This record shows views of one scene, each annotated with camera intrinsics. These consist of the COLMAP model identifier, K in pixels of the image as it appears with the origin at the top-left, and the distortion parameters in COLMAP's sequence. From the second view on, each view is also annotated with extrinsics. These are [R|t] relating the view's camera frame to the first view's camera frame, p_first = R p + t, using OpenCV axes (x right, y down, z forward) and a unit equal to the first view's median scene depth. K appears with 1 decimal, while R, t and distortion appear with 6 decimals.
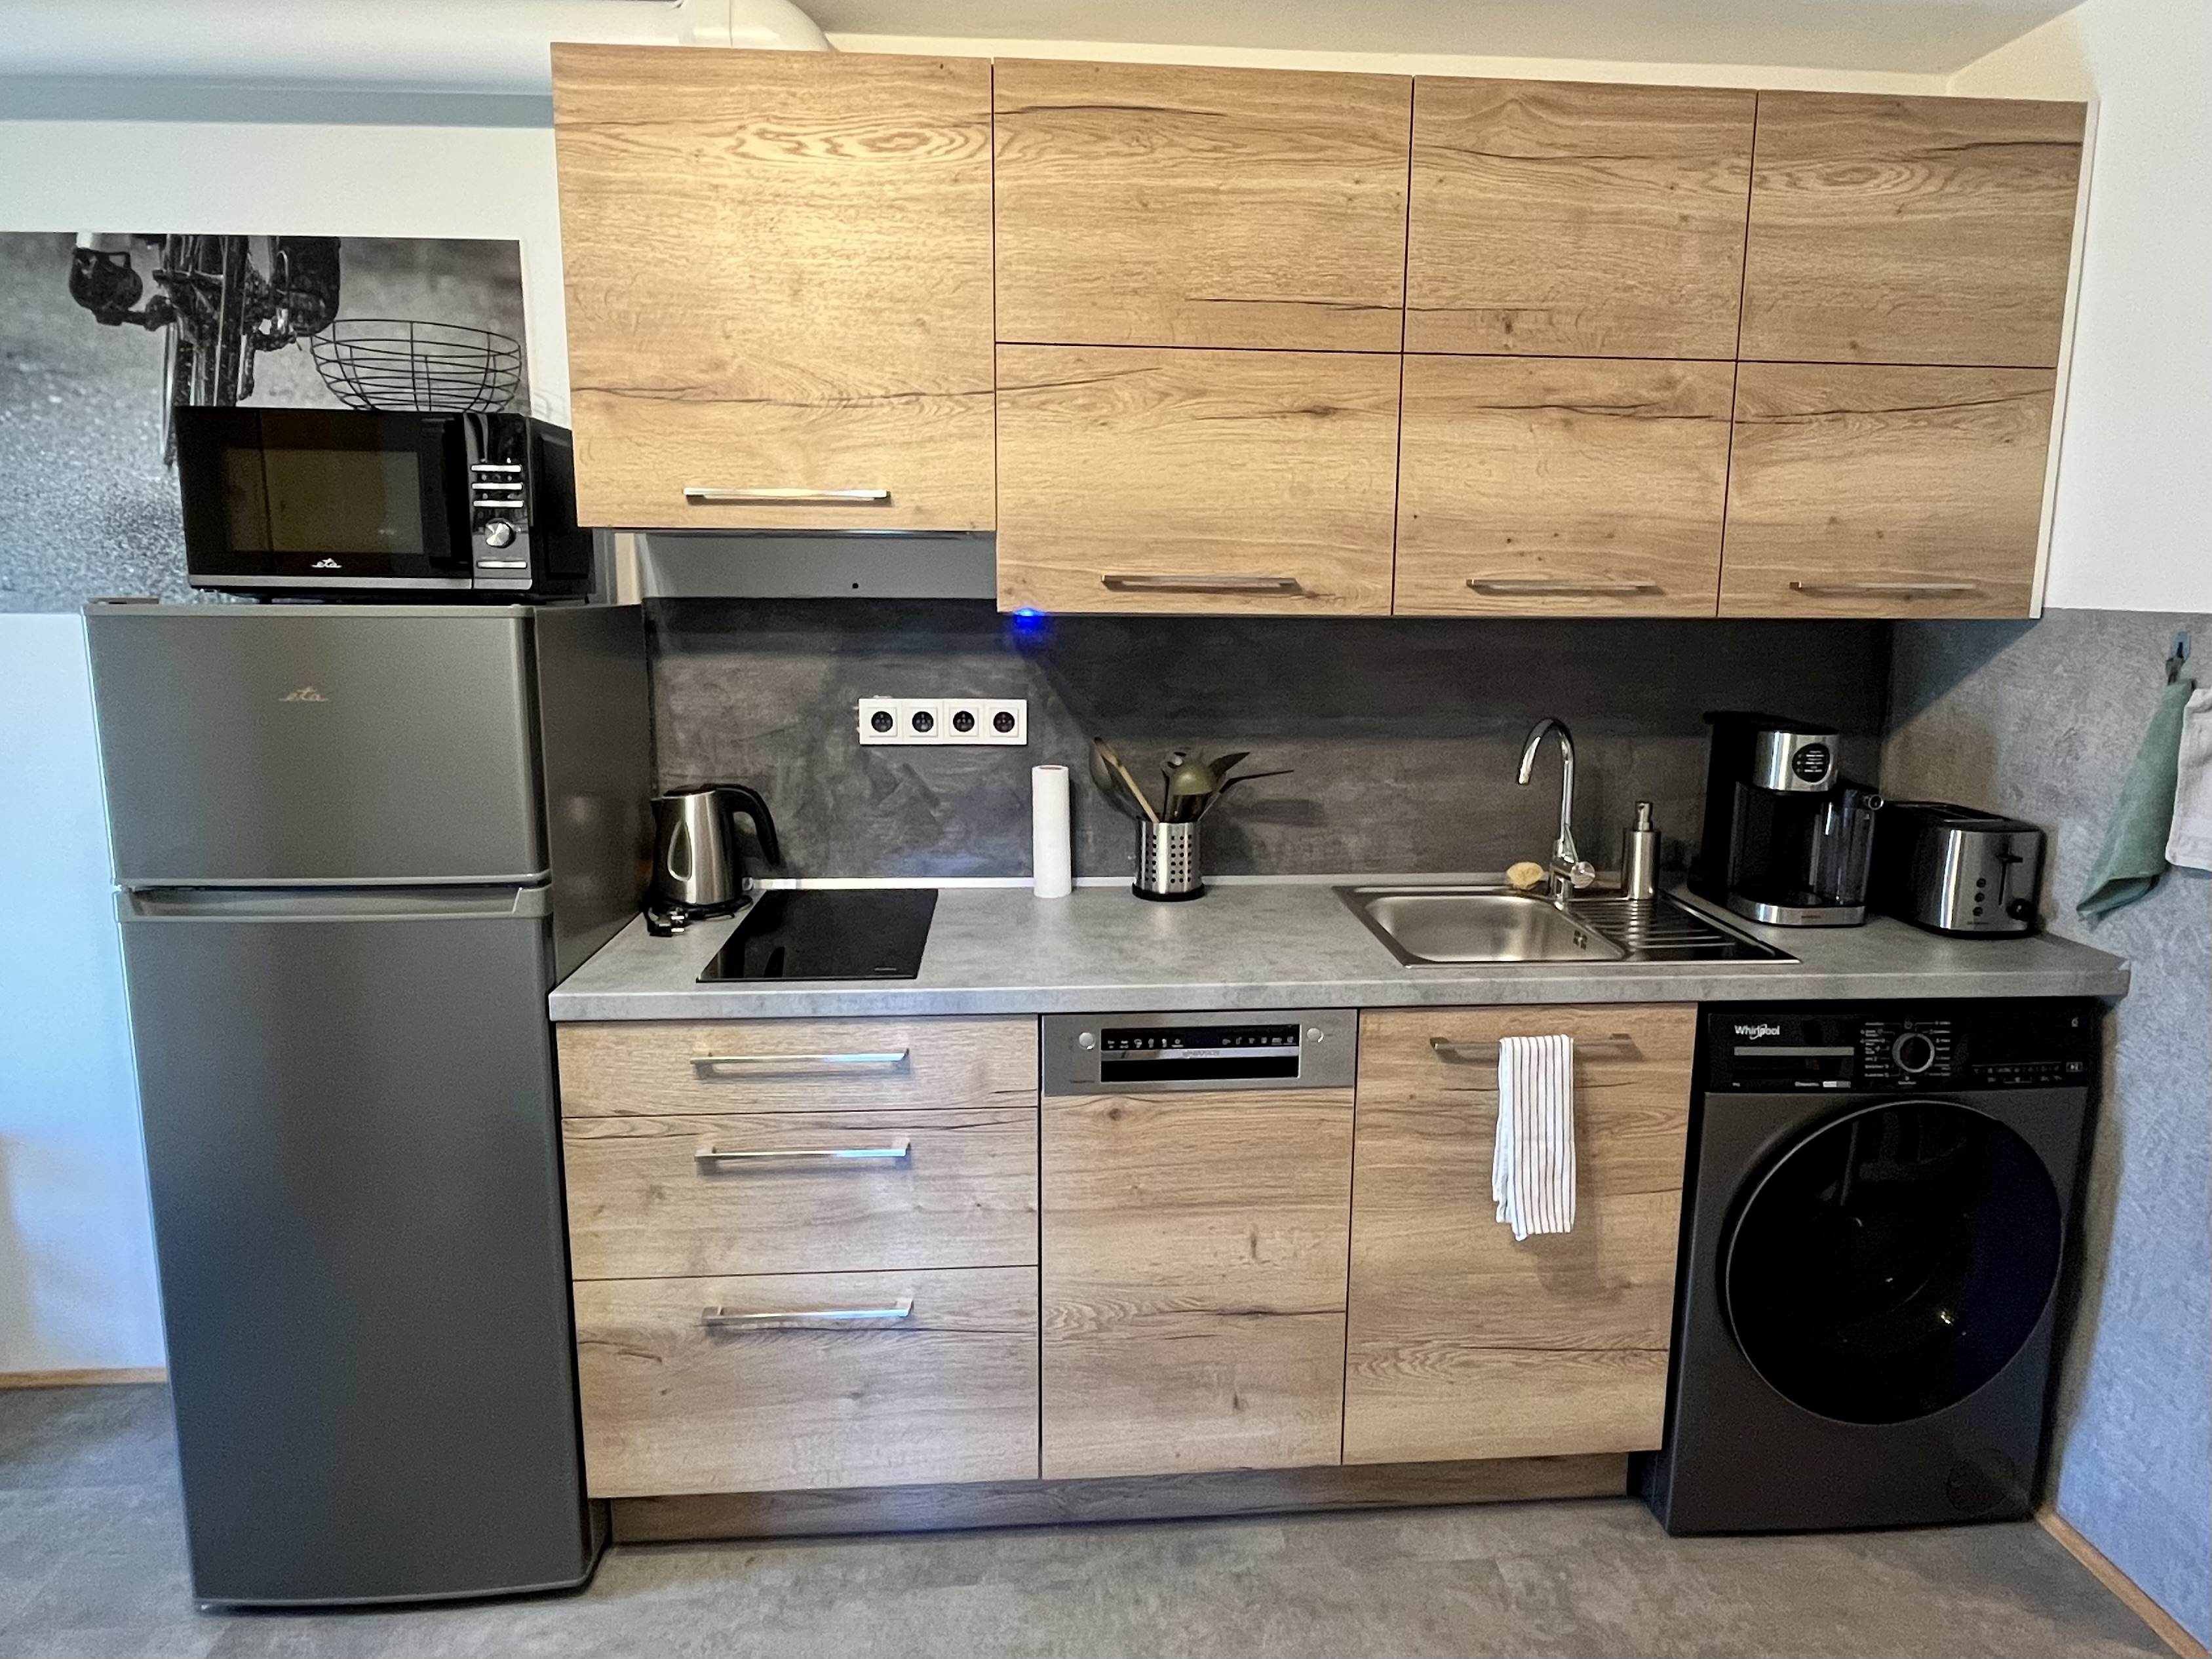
lens RADIAL K [[1305.6, 0, 1131.0], [0, 1305.6, 802.7], [0, 0, 1]] dist [0.005249, -0.005557]
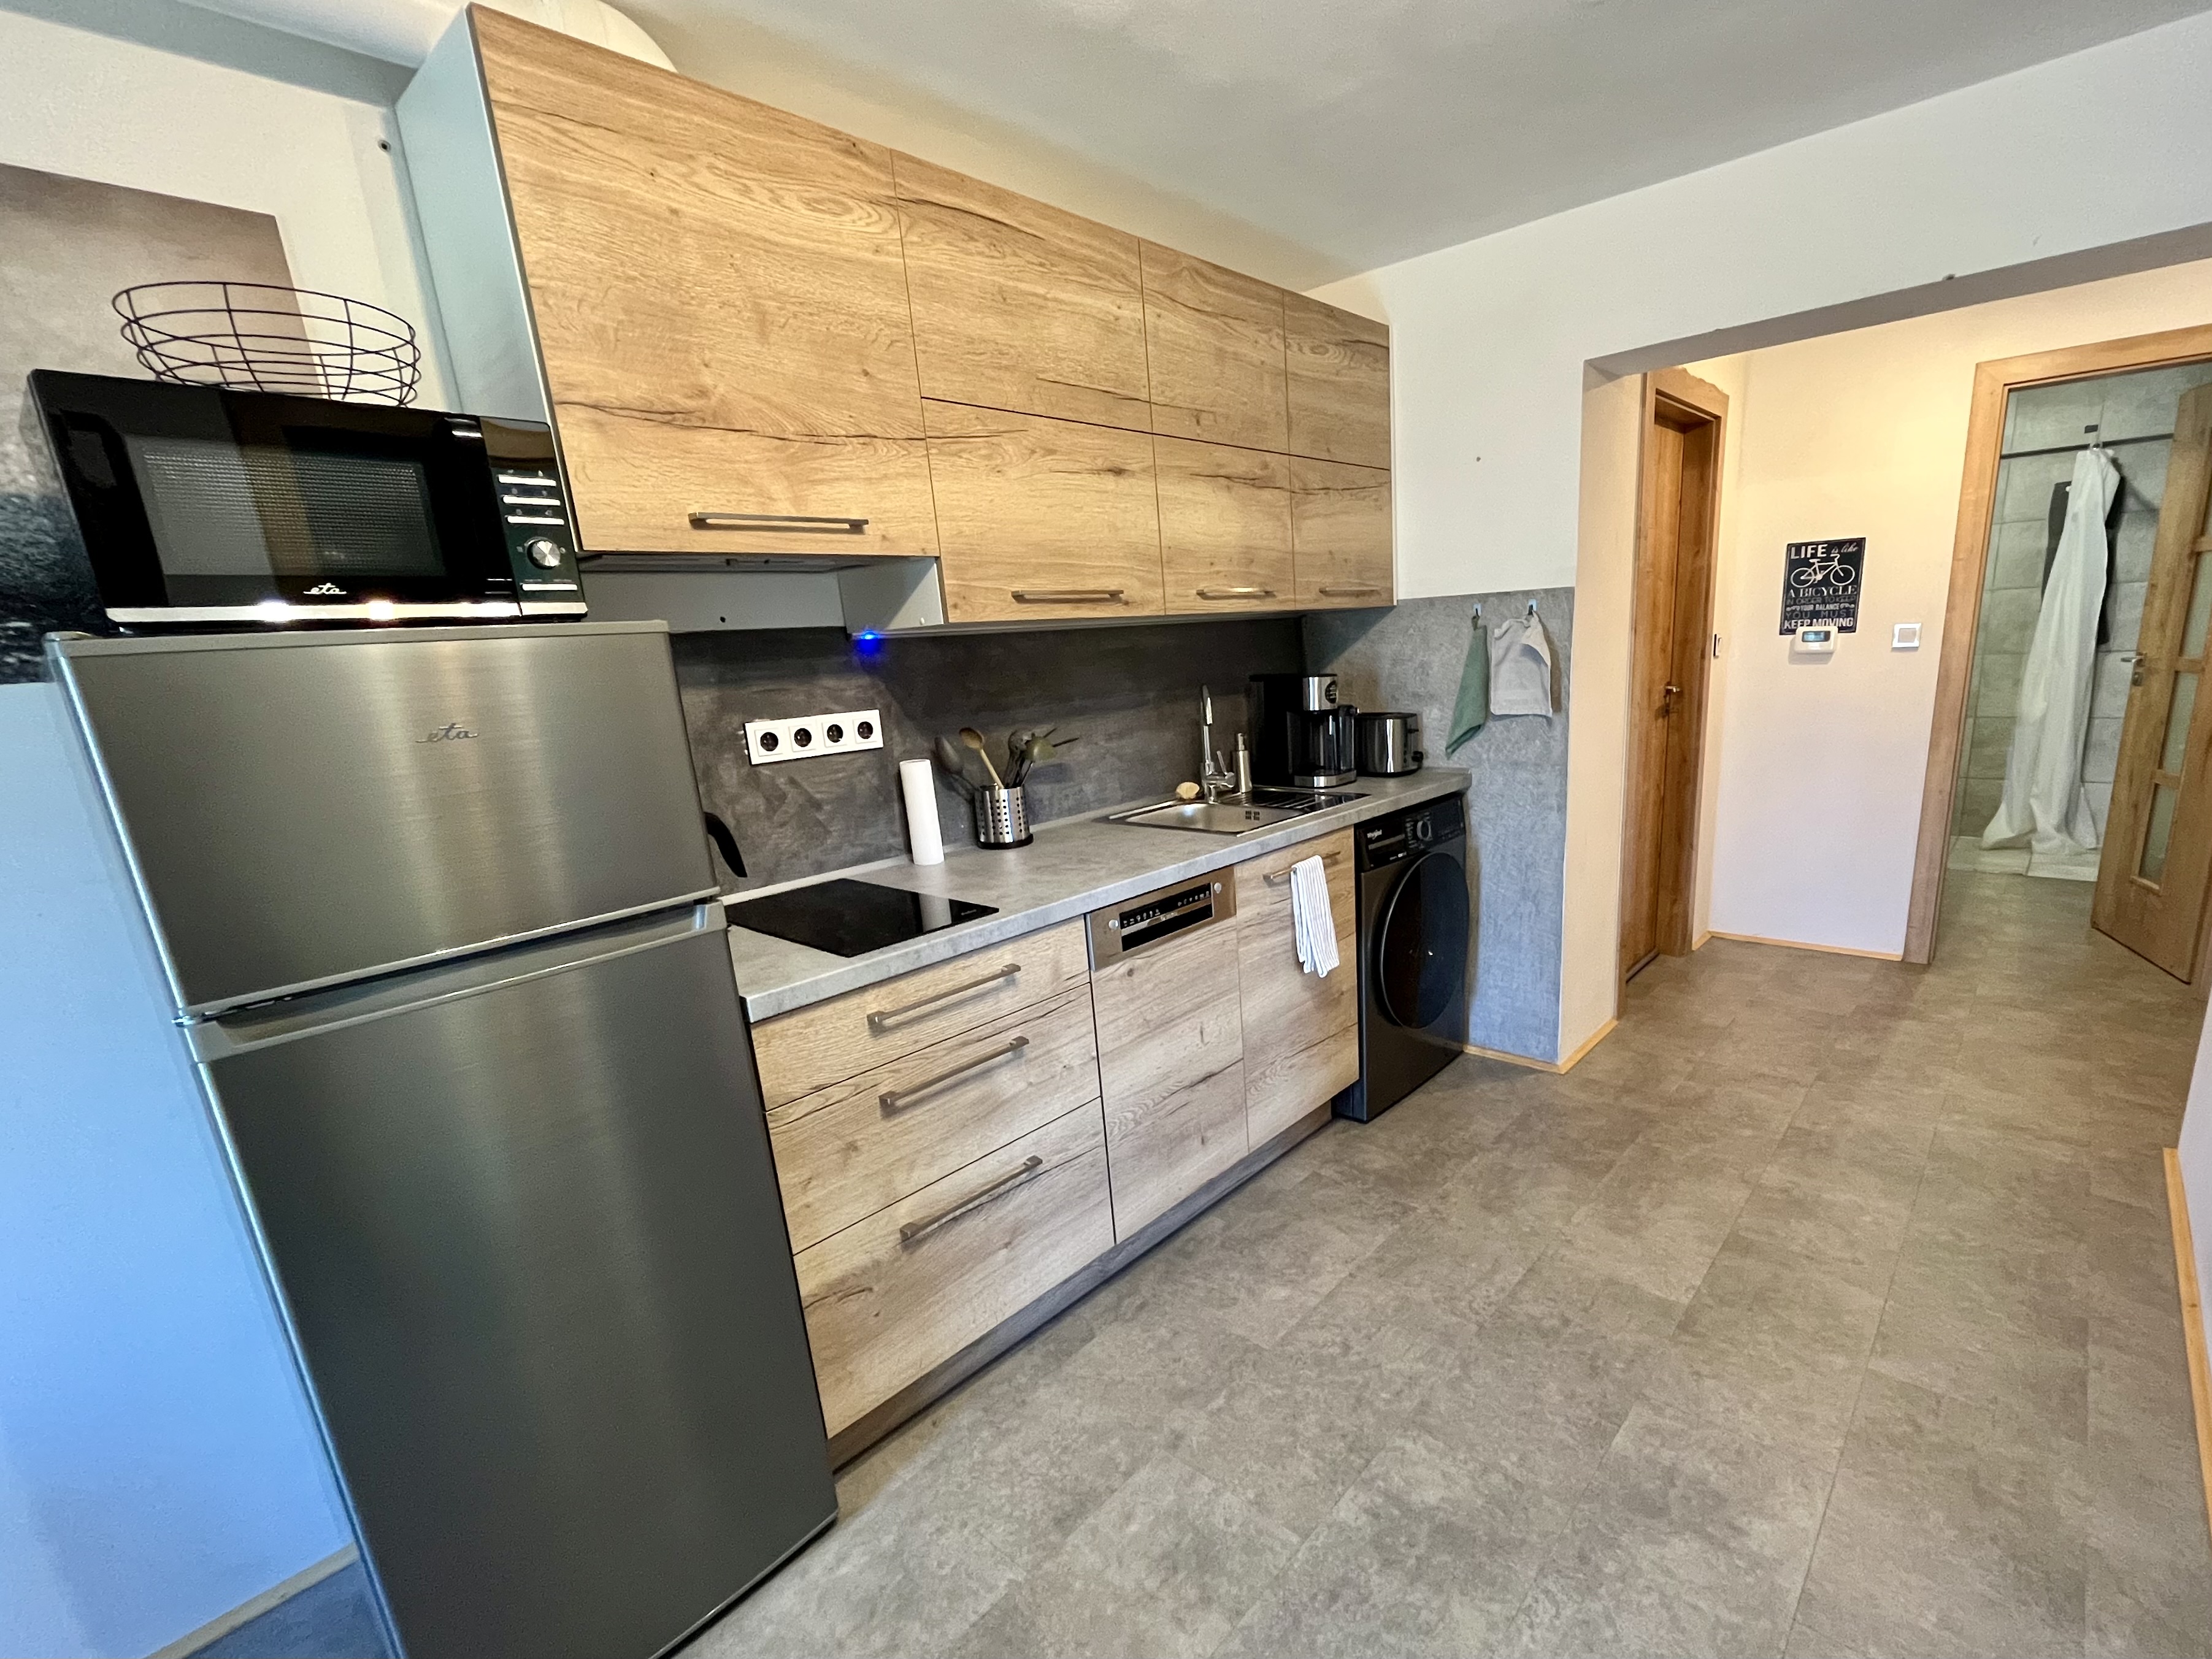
lens RADIAL K [[994.4, 0, 1204.0], [0, 994.4, 901.8], [0, 0, 1]] dist [-0.001049, -0.000232]
pose [[0.707632, -0.233956, 0.666724, -0.638612], [0.185519, 0.972006, 0.144179, 0.021630], [-0.681791, 0.021665, 0.731226, 0.146603]]
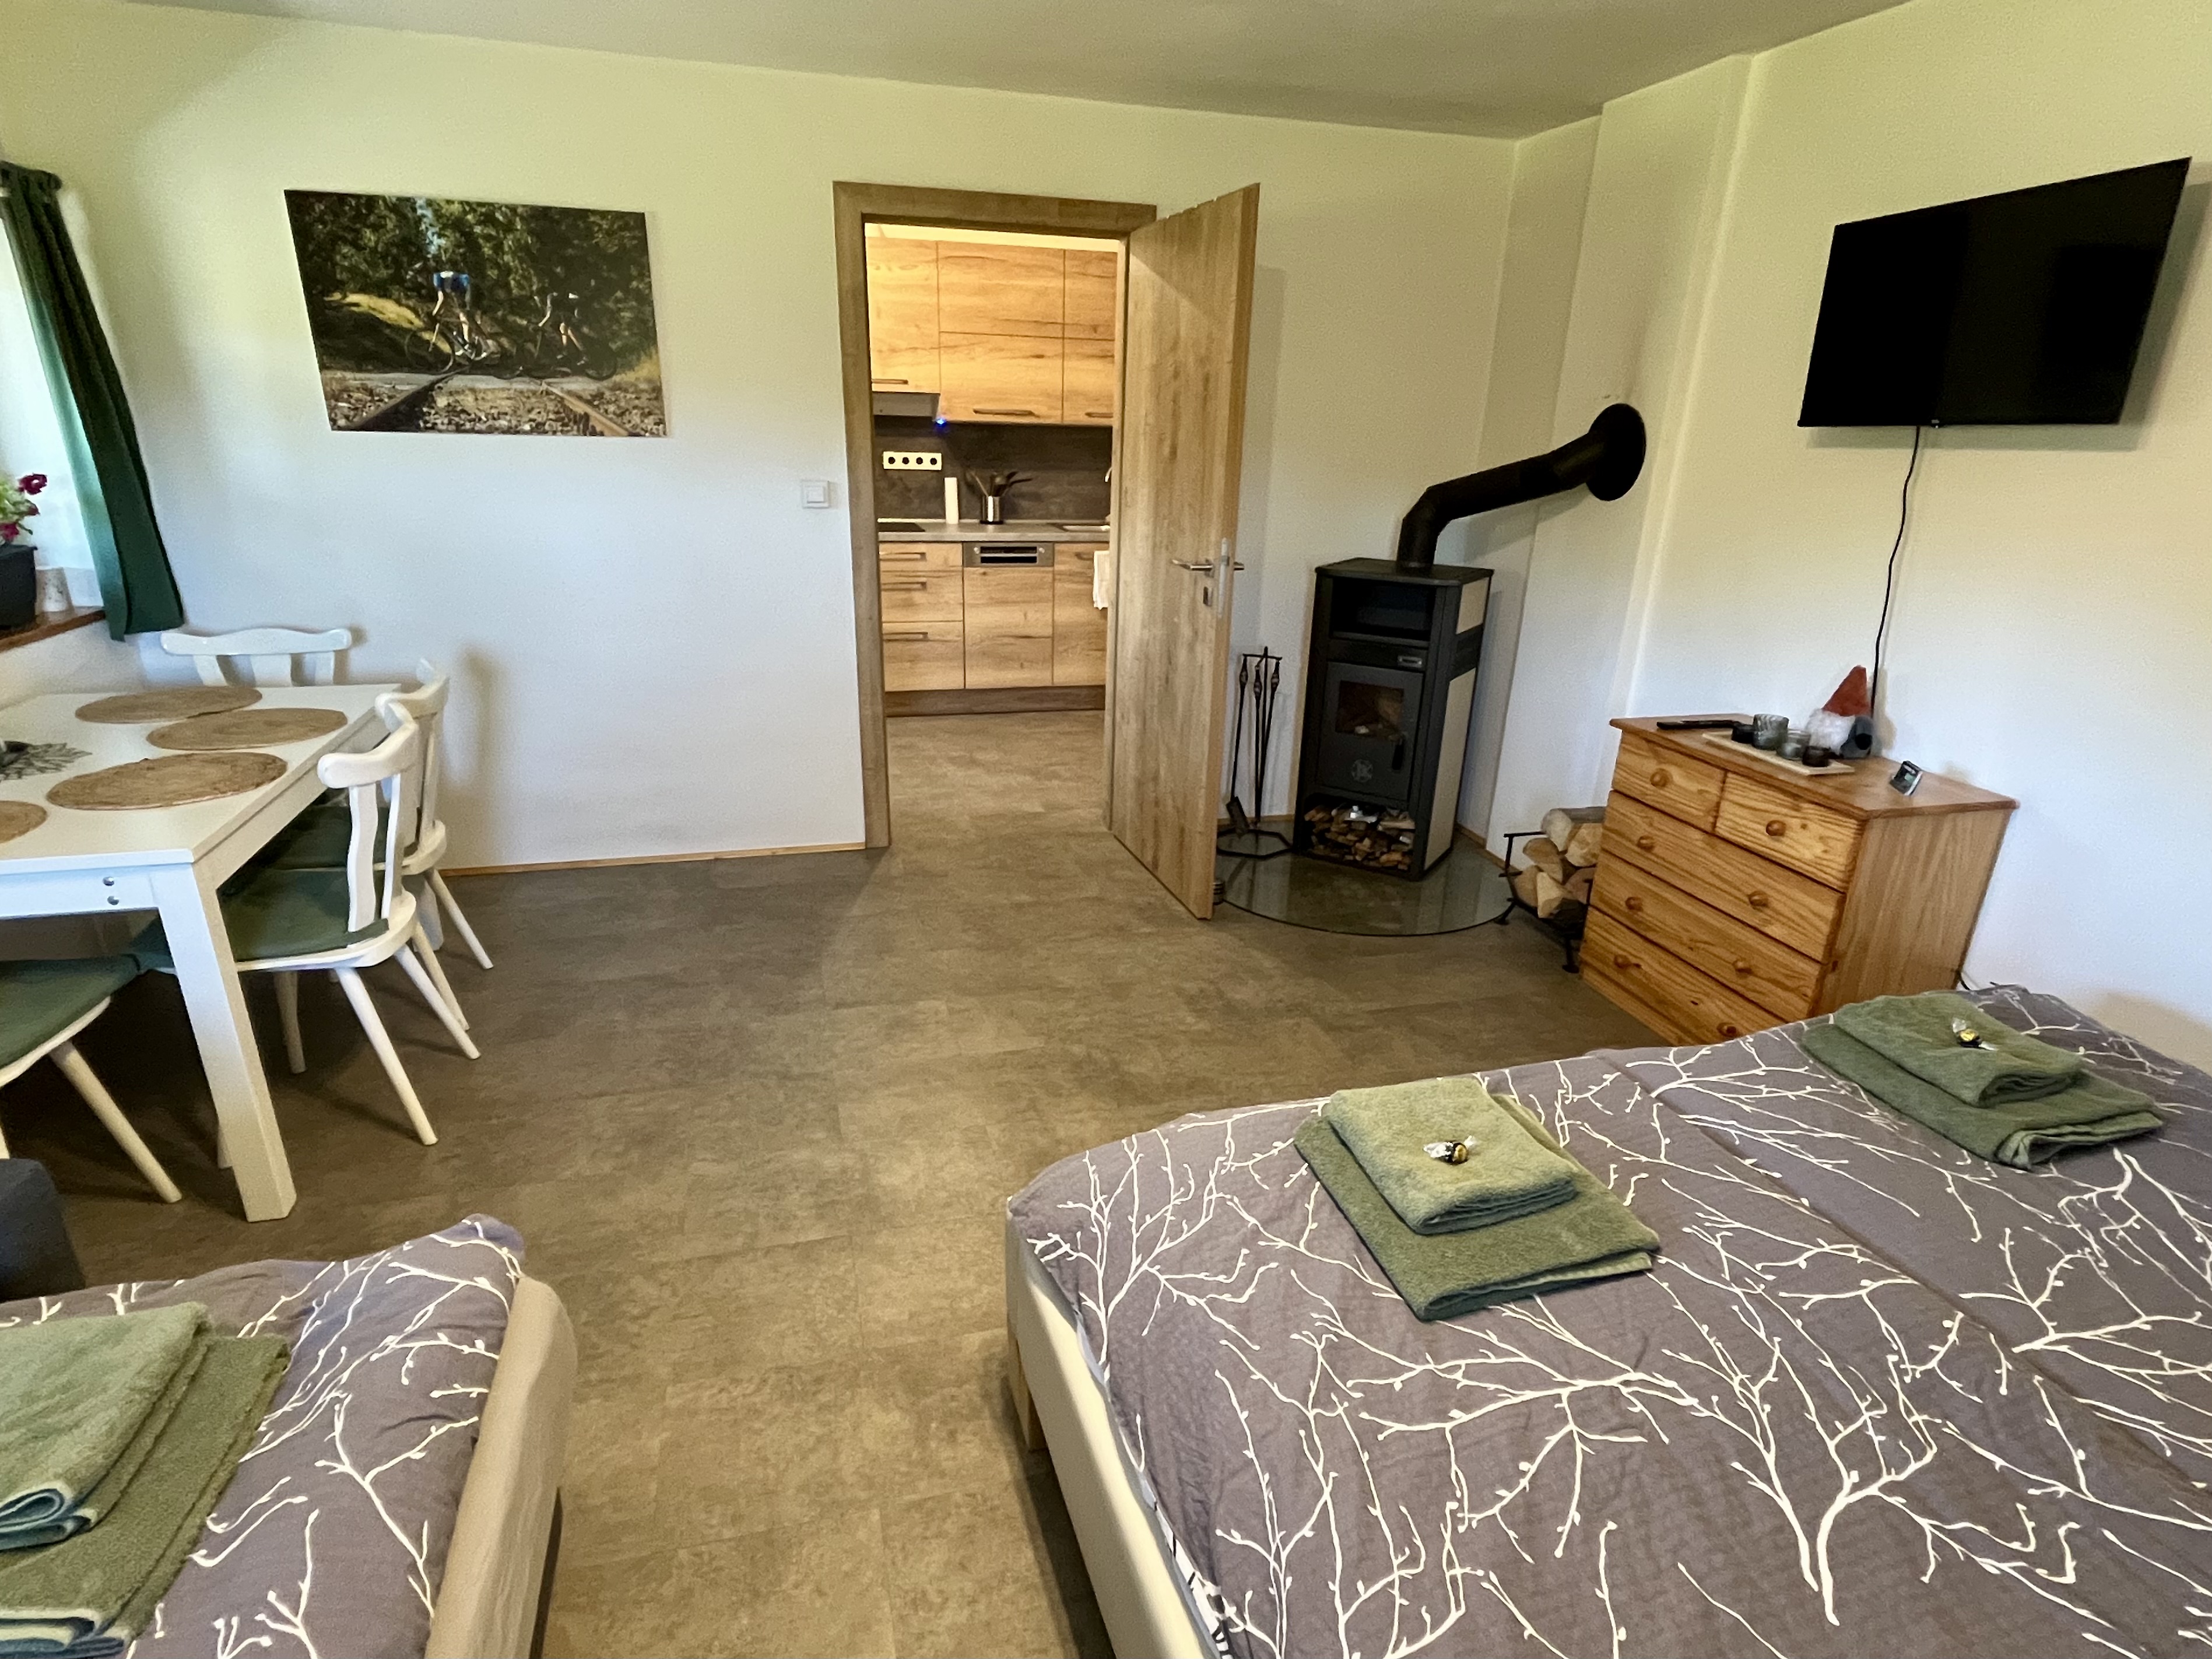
lens RADIAL K [[1103.1, 0, 1089.5], [0, 1103.1, 827.6], [0, 0, 1]] dist [0.017860, 0.000242]
pose [[0.983939, -0.047714, 0.172013, -0.265315], [0.015013, 0.982320, 0.186605, 0.346038], [-0.177875, -0.181026, 0.967259, -1.932544]]
